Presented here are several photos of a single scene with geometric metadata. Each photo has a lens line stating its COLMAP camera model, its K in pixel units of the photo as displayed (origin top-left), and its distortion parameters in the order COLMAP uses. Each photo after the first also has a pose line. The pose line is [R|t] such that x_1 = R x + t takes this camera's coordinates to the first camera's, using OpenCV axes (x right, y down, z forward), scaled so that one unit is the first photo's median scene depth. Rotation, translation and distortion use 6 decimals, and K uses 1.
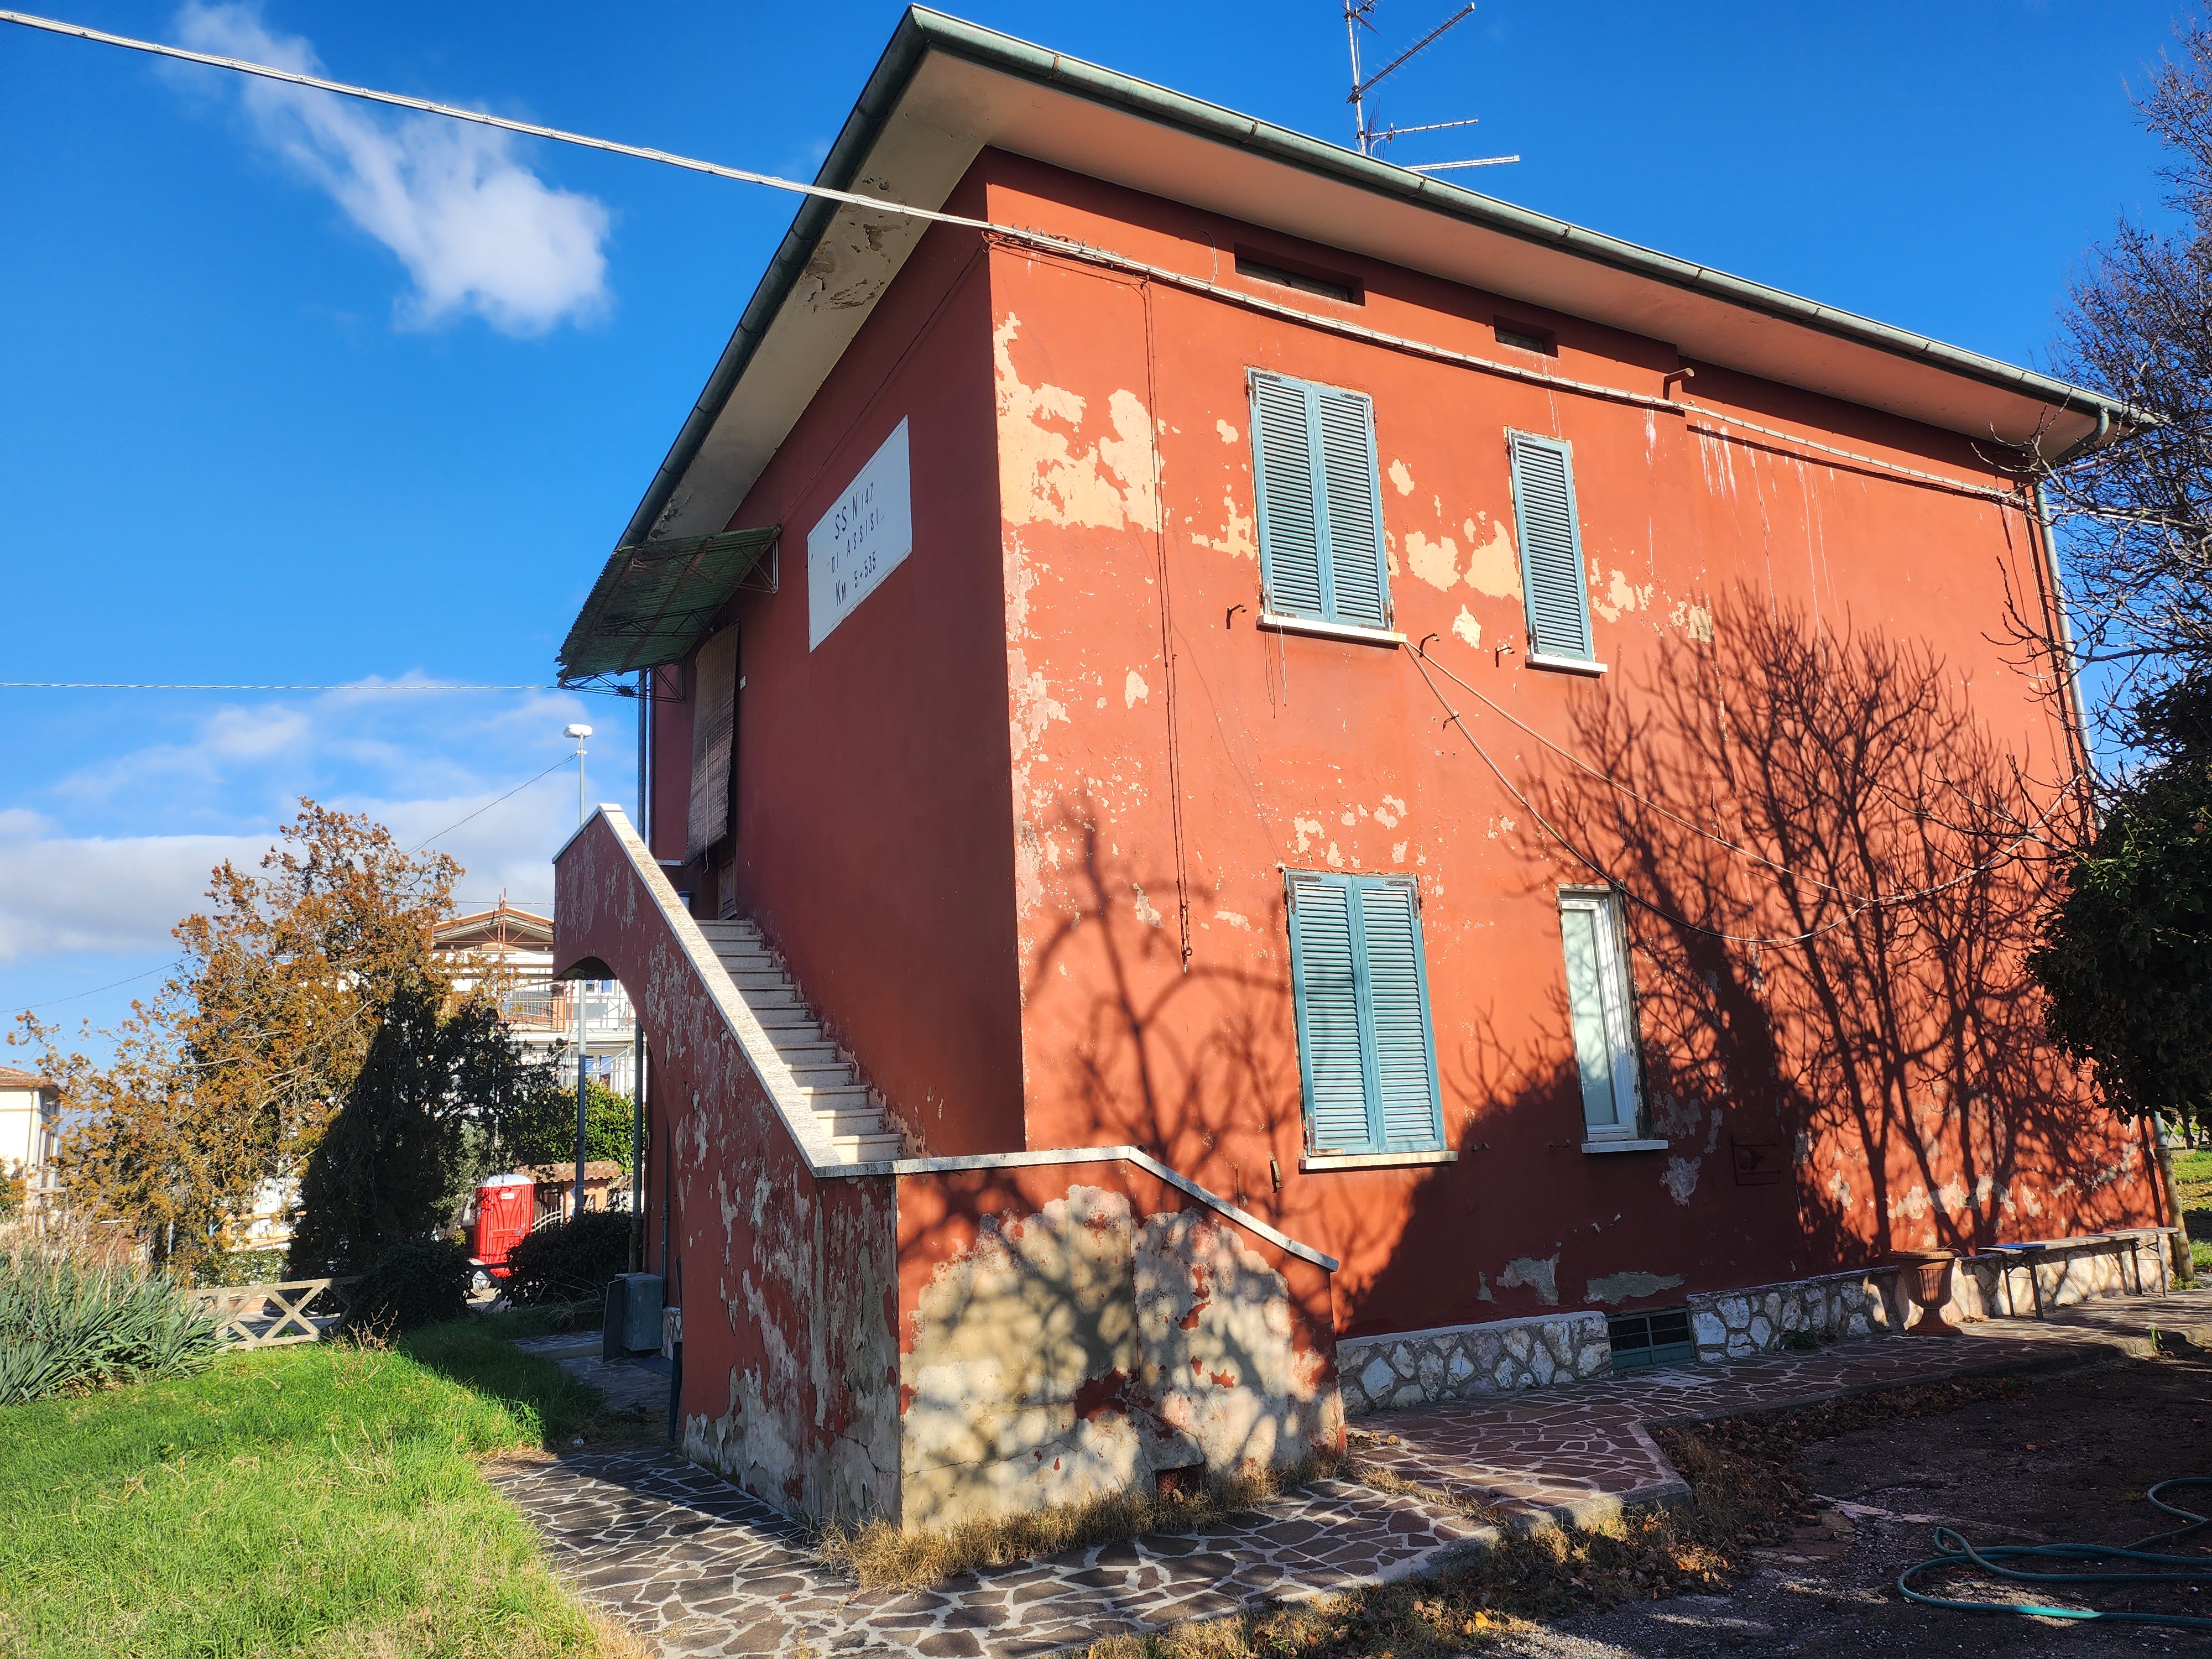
lens RADIAL K [[1537.4, 0, 1145.6], [0, 1537.4, 806.6], [0, 0, 1]] dist [0.086213, -0.093766]
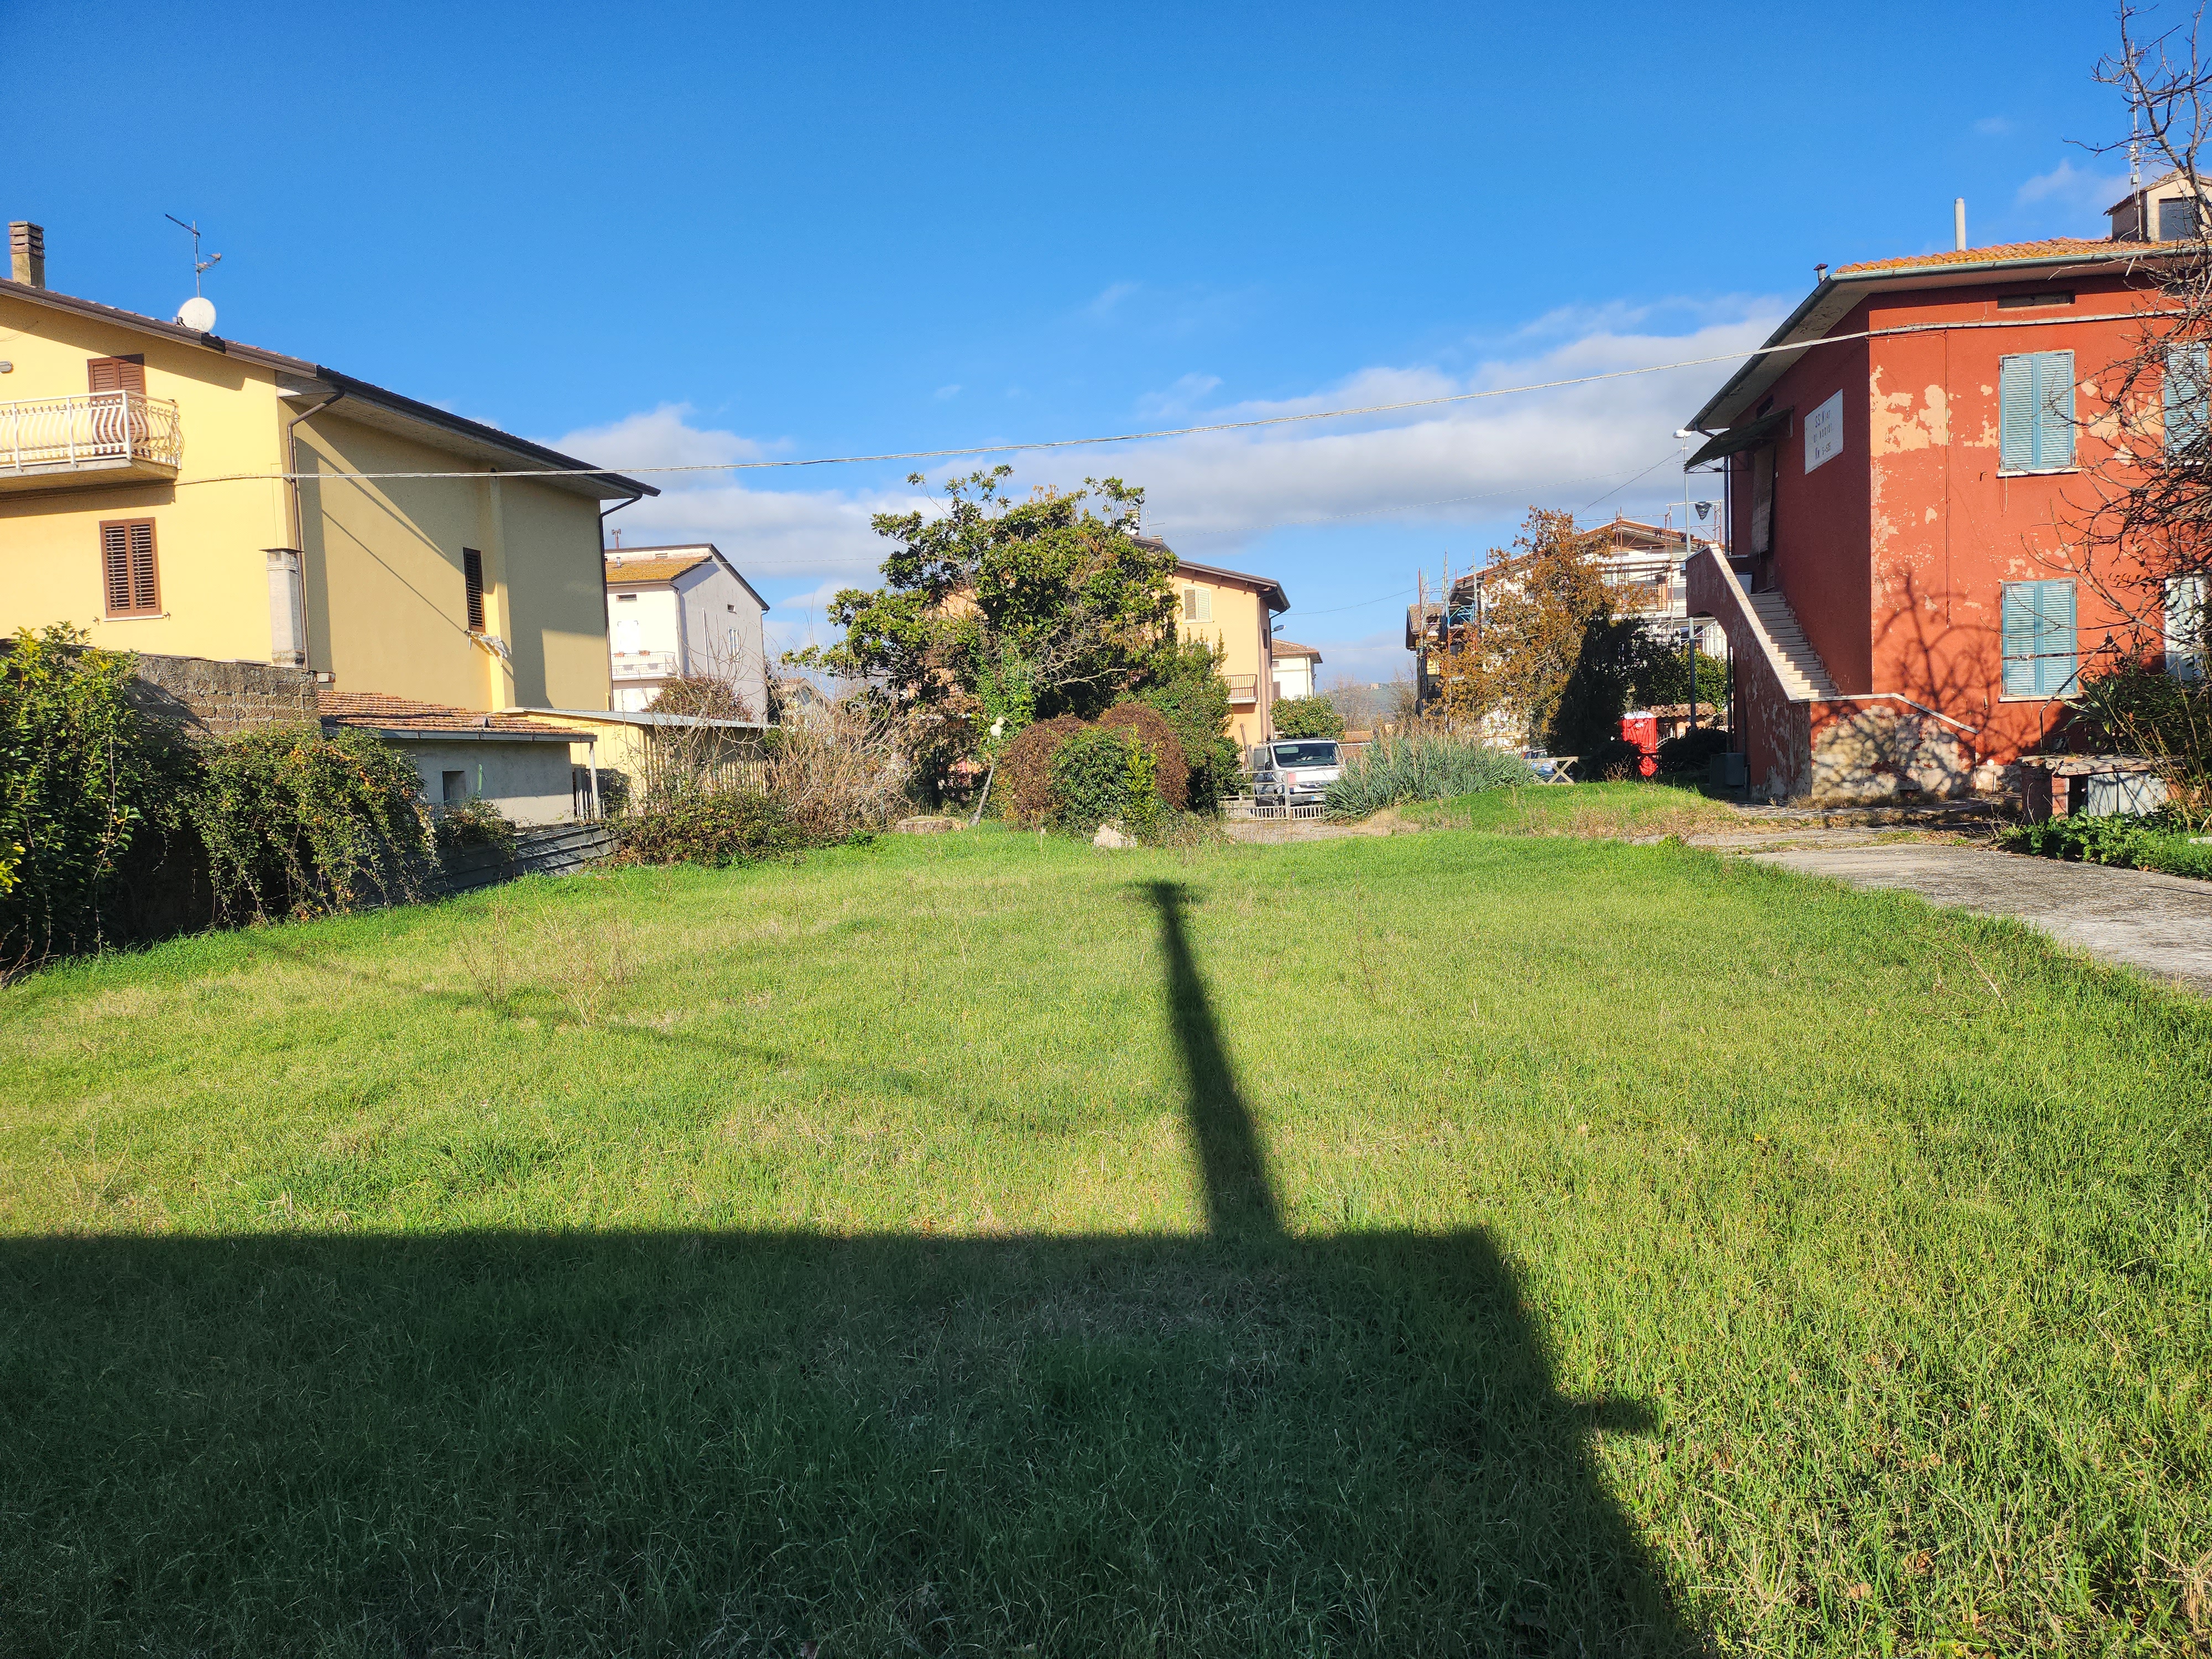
lens RADIAL K [[1537.4, 0, 1101.2], [0, 1537.4, 841.1], [0, 0, 1]] dist [0.086213, -0.093766]
pose [[0.772954, 0.058043, -0.631802, 0.608757], [0.137121, 0.956990, 0.255673, -0.418646], [0.619468, -0.284256, 0.731750, -1.917461]]
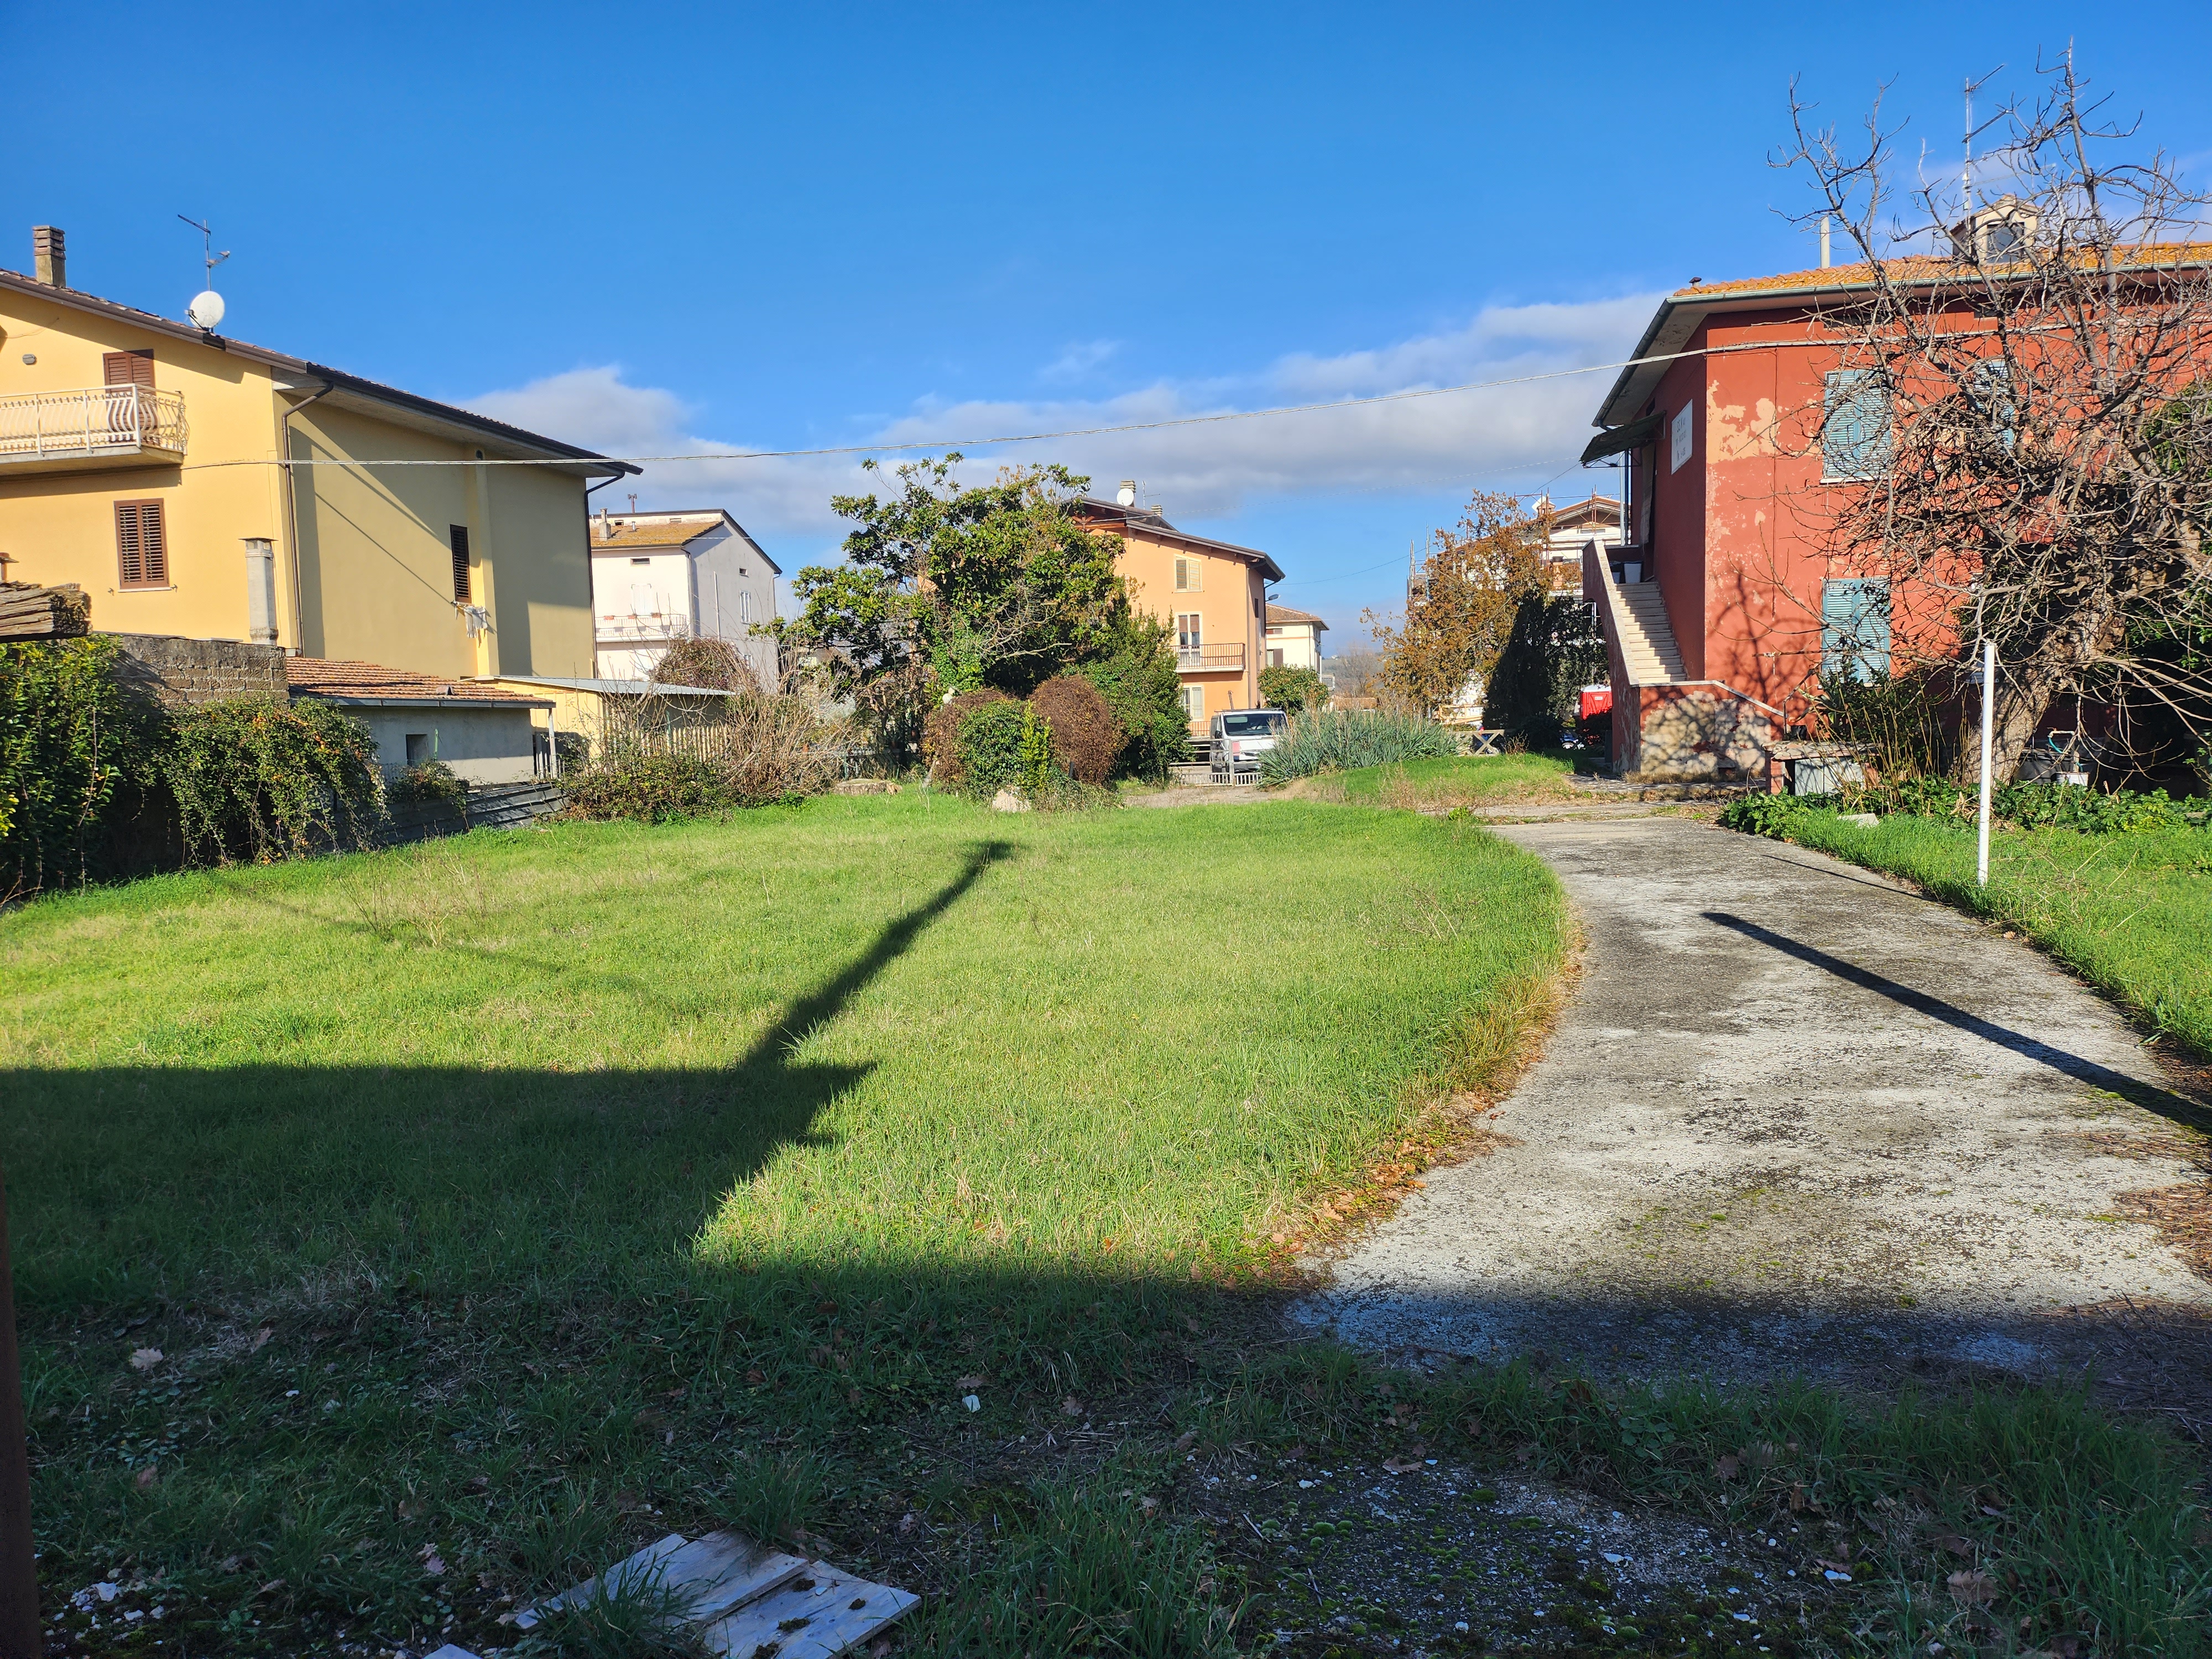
lens RADIAL K [[1537.4, 0, 1112.3], [0, 1537.4, 829.2], [0, 0, 1]] dist [0.086213, -0.093766]
pose [[0.760714, 0.079797, -0.644164, 0.983661], [0.128888, 0.954083, 0.270397, -0.463166], [0.636162, -0.288720, 0.715499, -1.961161]]
